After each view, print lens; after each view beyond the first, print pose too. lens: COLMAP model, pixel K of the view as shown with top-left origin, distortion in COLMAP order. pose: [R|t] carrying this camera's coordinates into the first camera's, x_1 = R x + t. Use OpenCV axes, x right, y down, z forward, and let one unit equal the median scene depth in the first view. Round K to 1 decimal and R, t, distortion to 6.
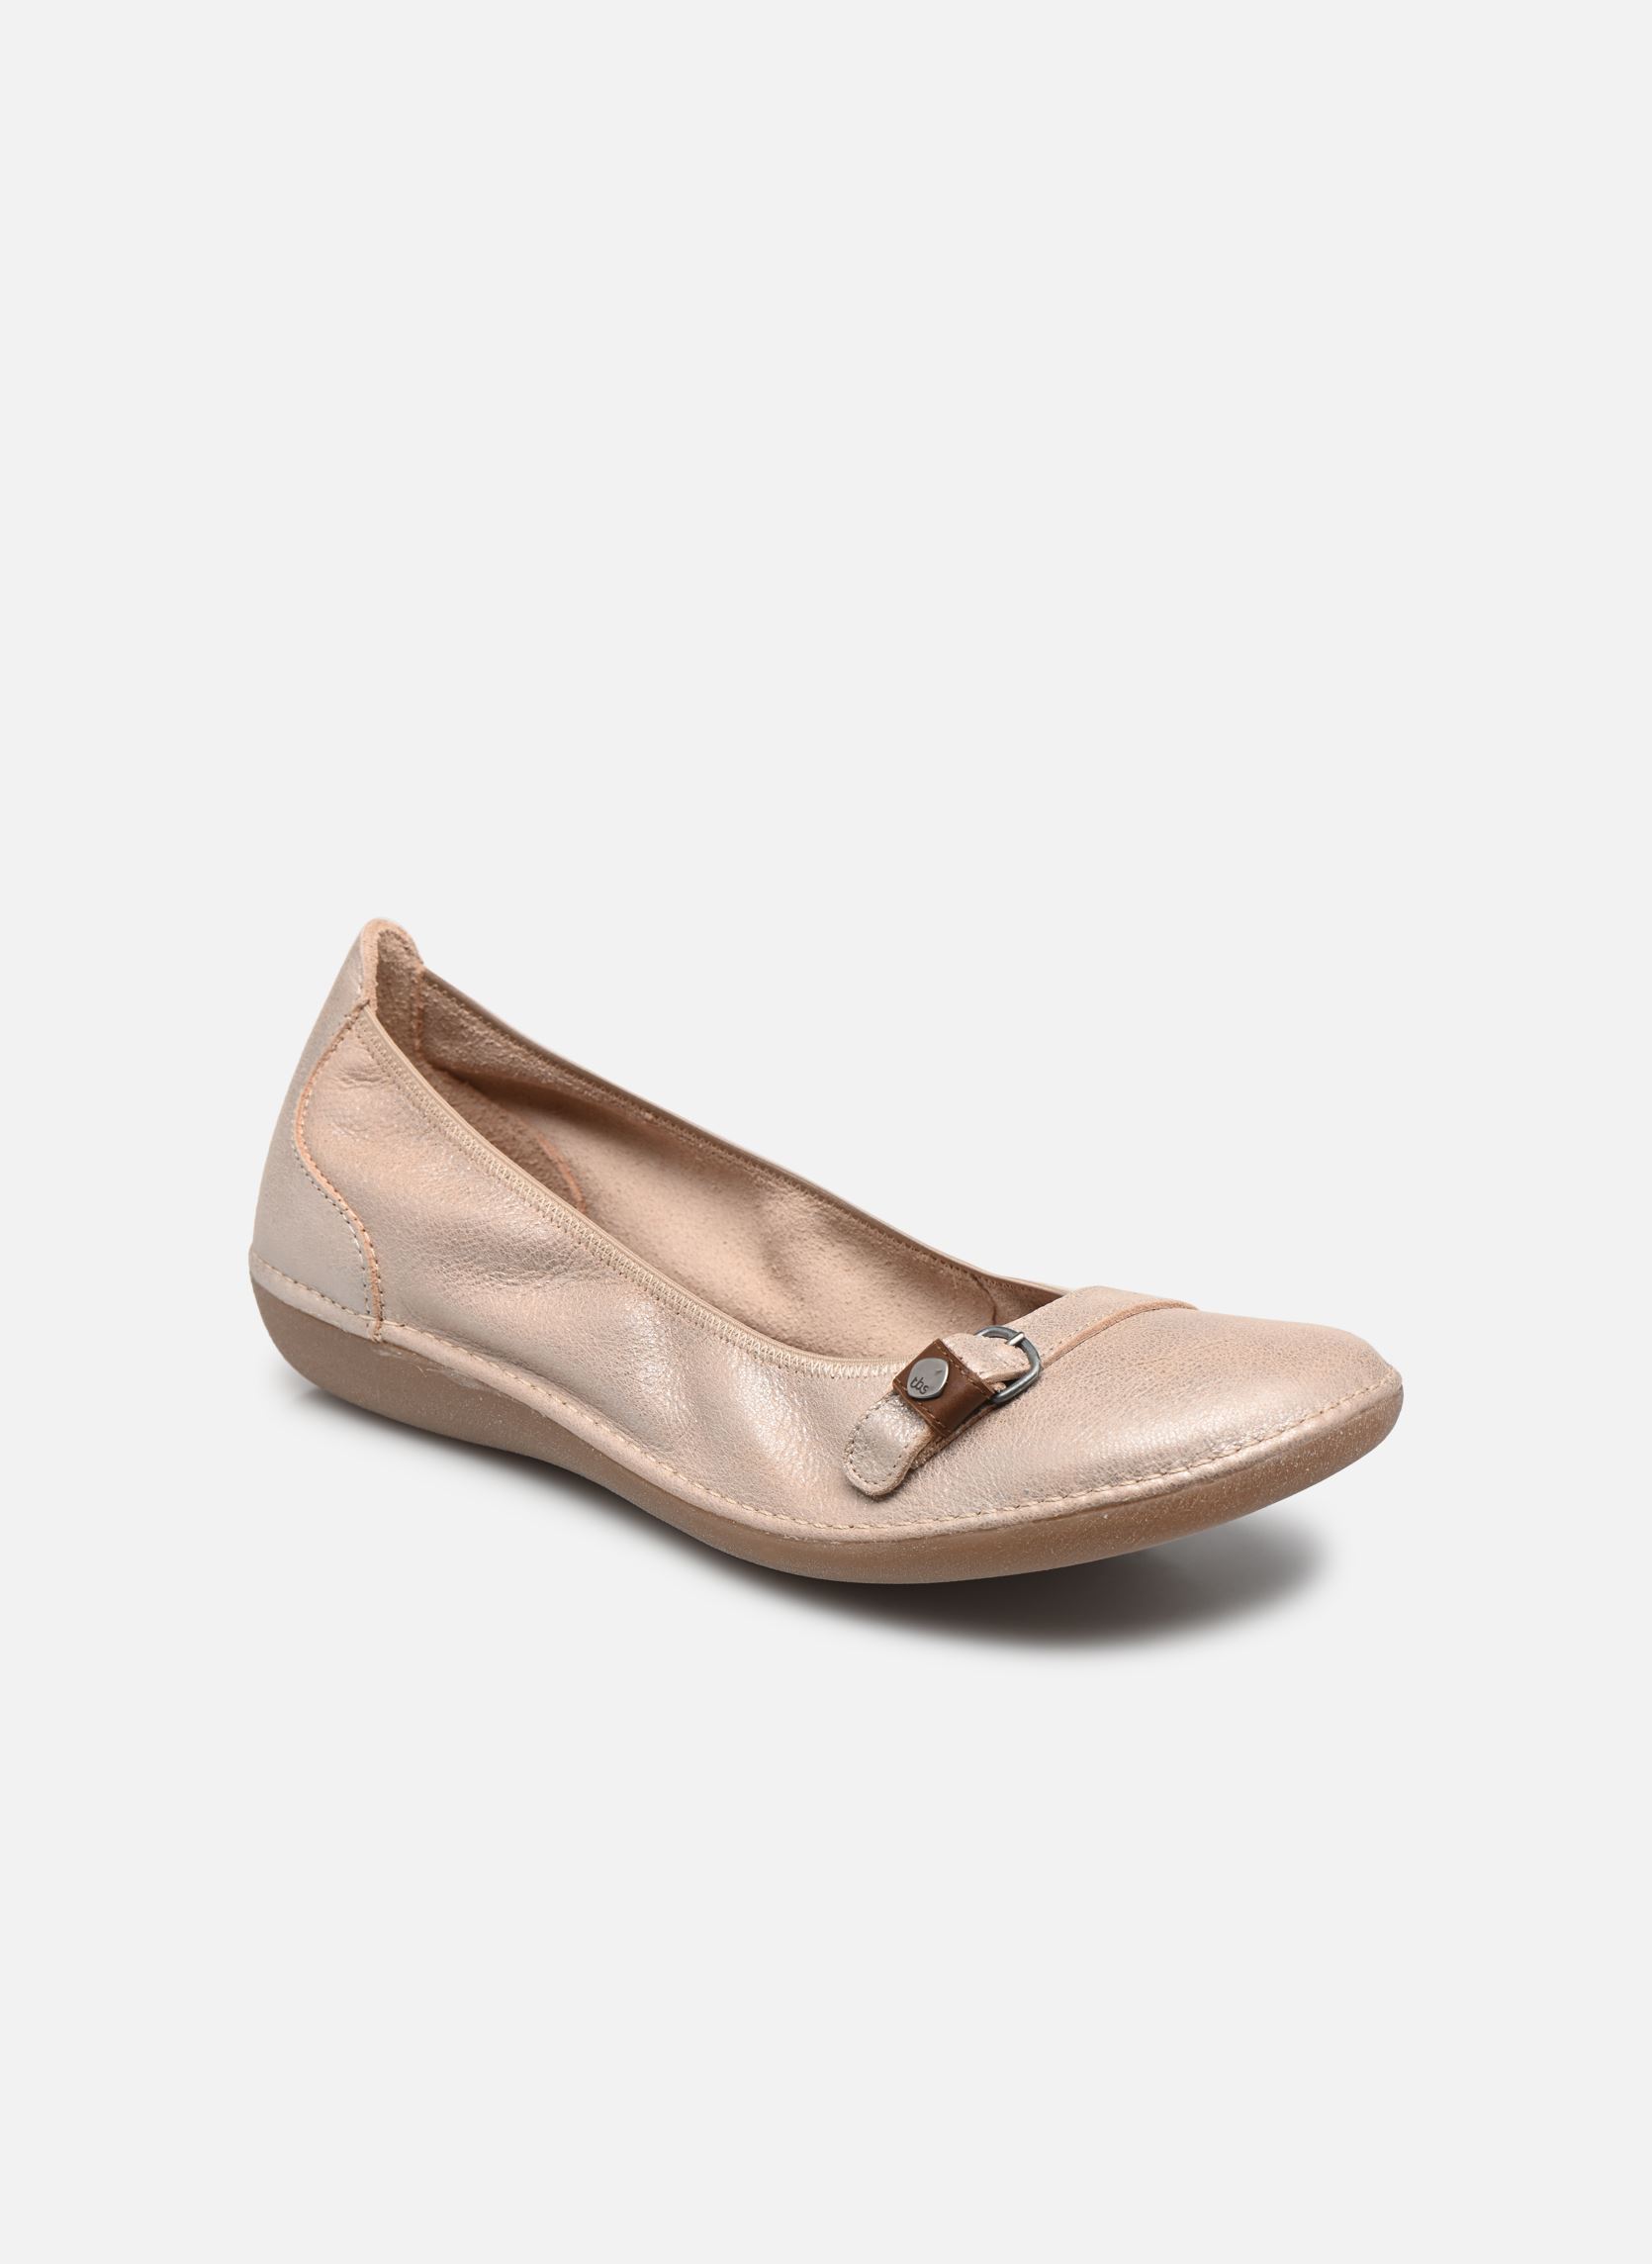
lens RADIAL K [[7503.6, 0, 826.6], [0, 7503.6, 1133.3], [0, 0, 1]] dist [0.029516, 0.000000]
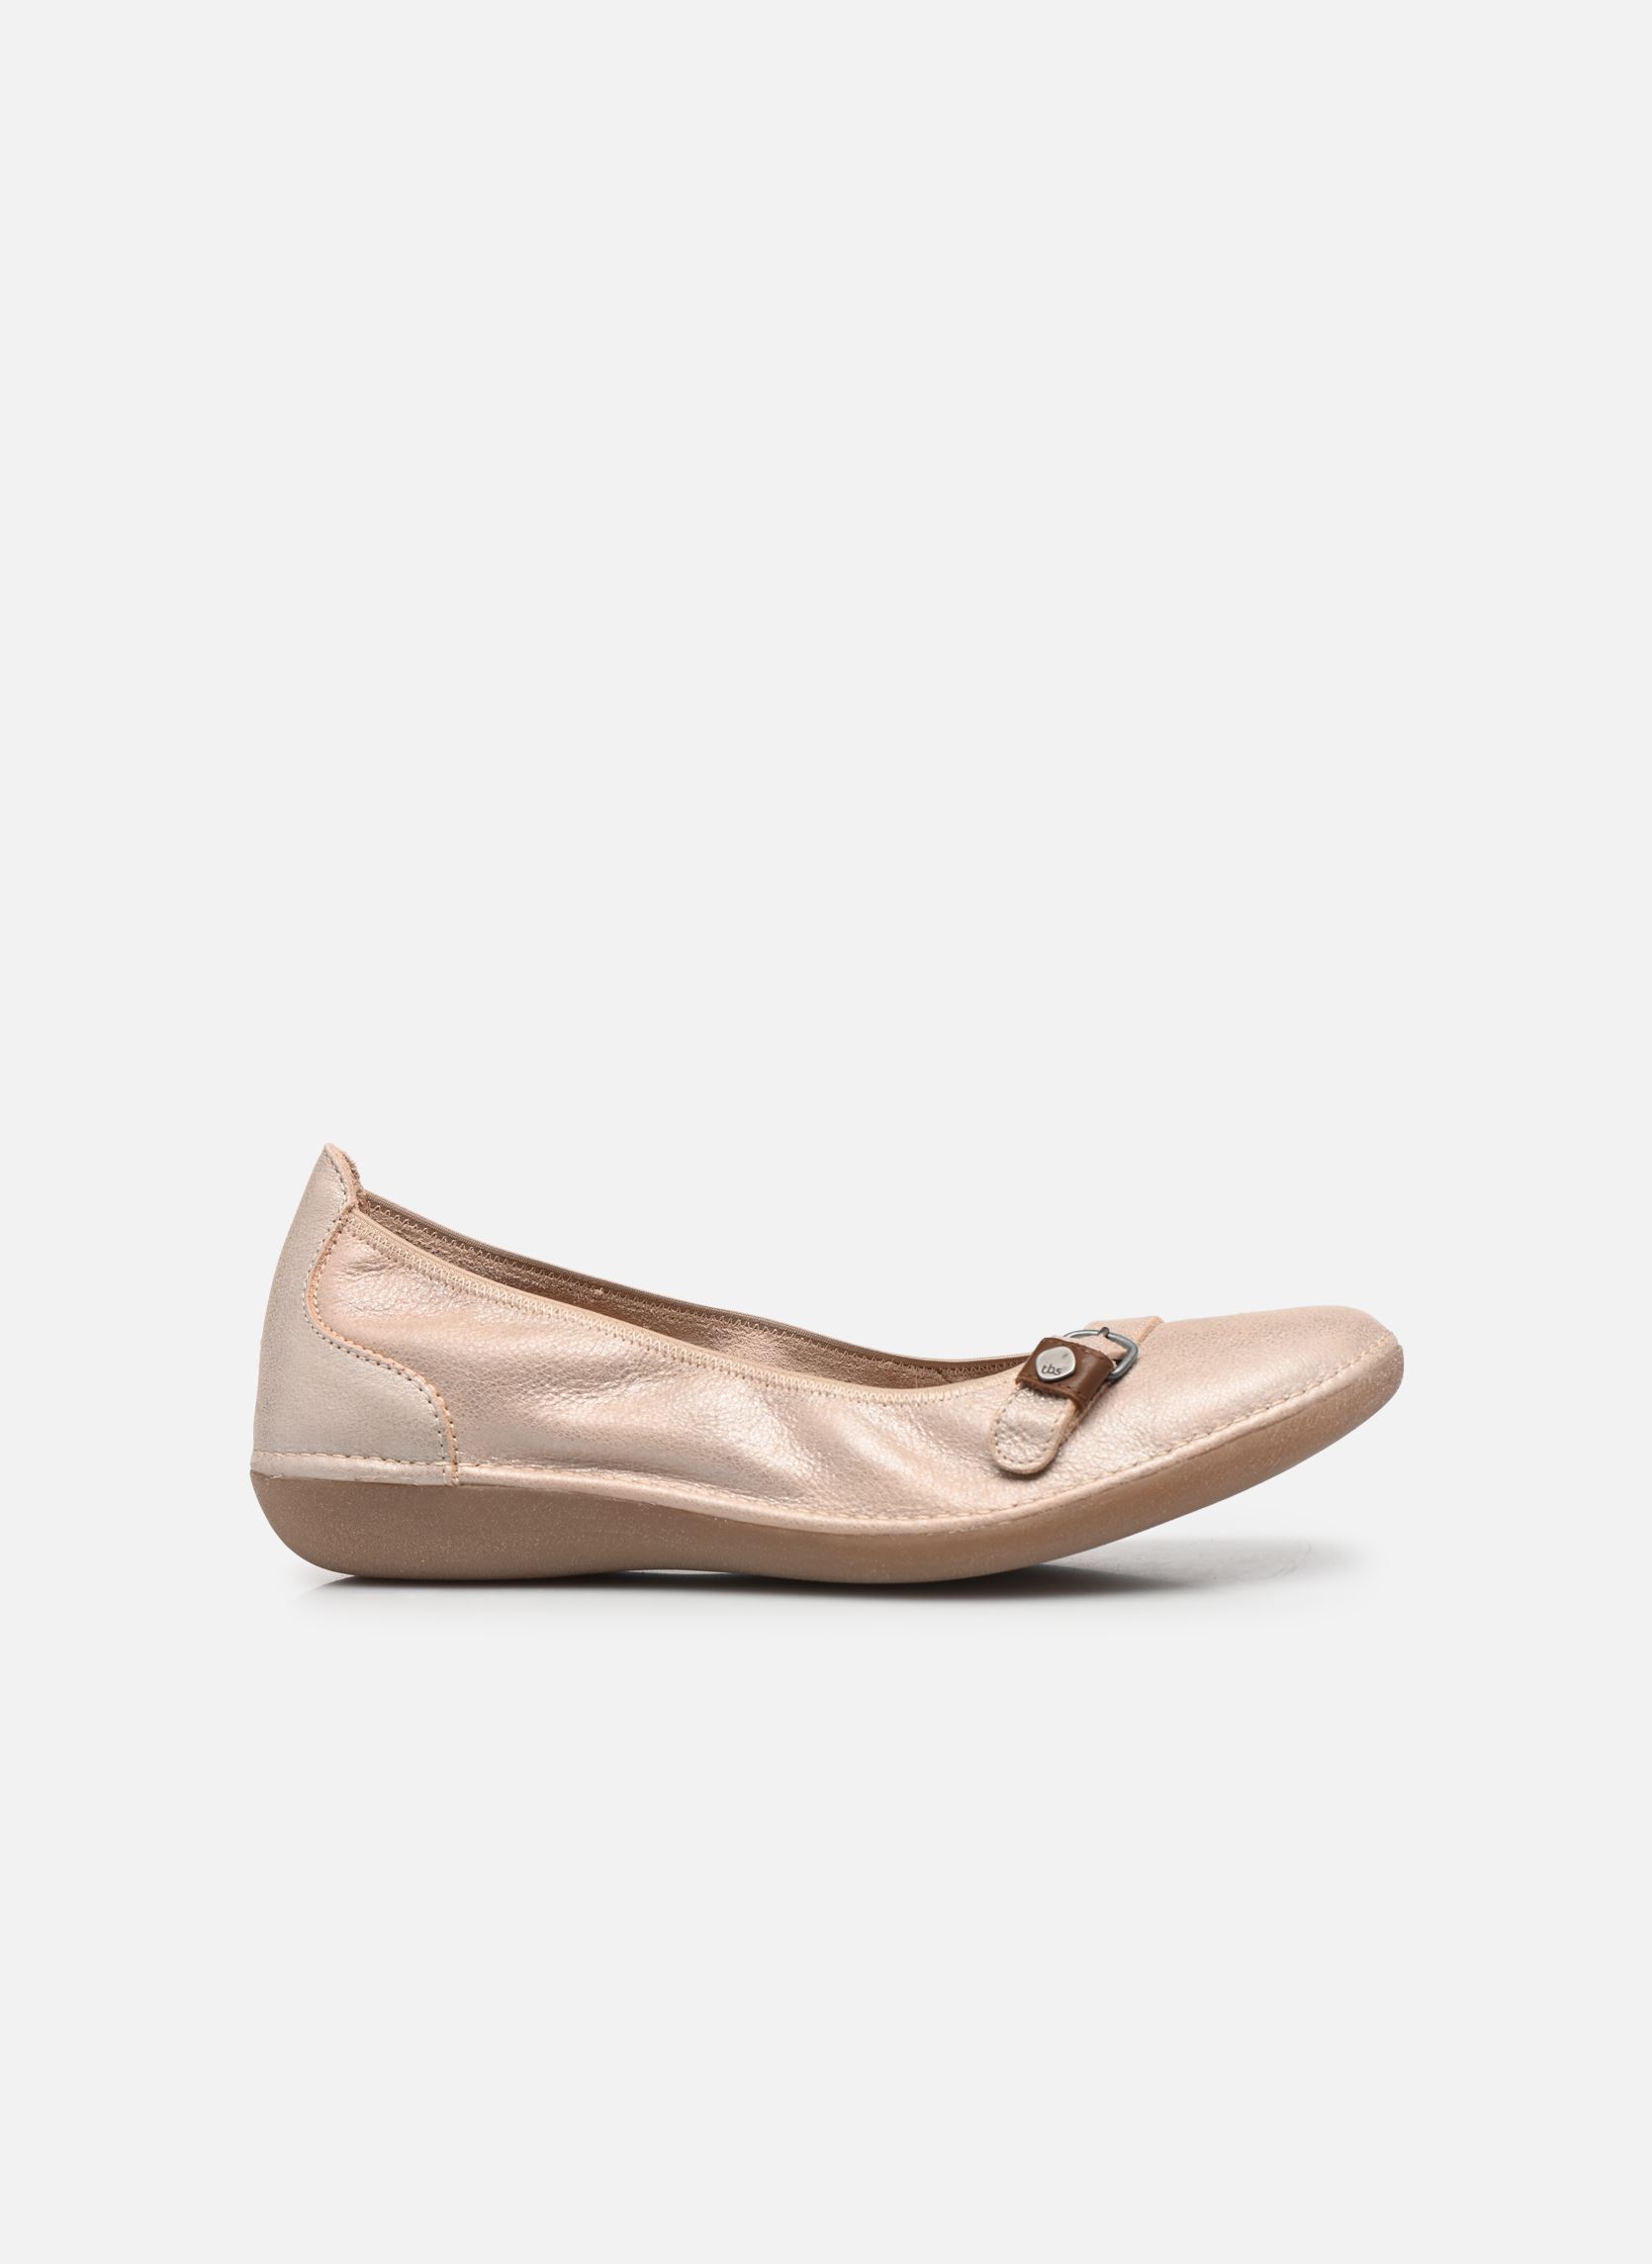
lens RADIAL K [[7503.6, 0, 824.8], [0, 7503.6, 1130.8], [0, 0, 1]] dist [0.029516, 0.000000]
pose [[0.799083, -0.010731, 0.601124, -0.686830], [0.245800, 0.918294, -0.310353, 0.339562], [-0.548678, 0.395755, 0.736431, 0.175549]]
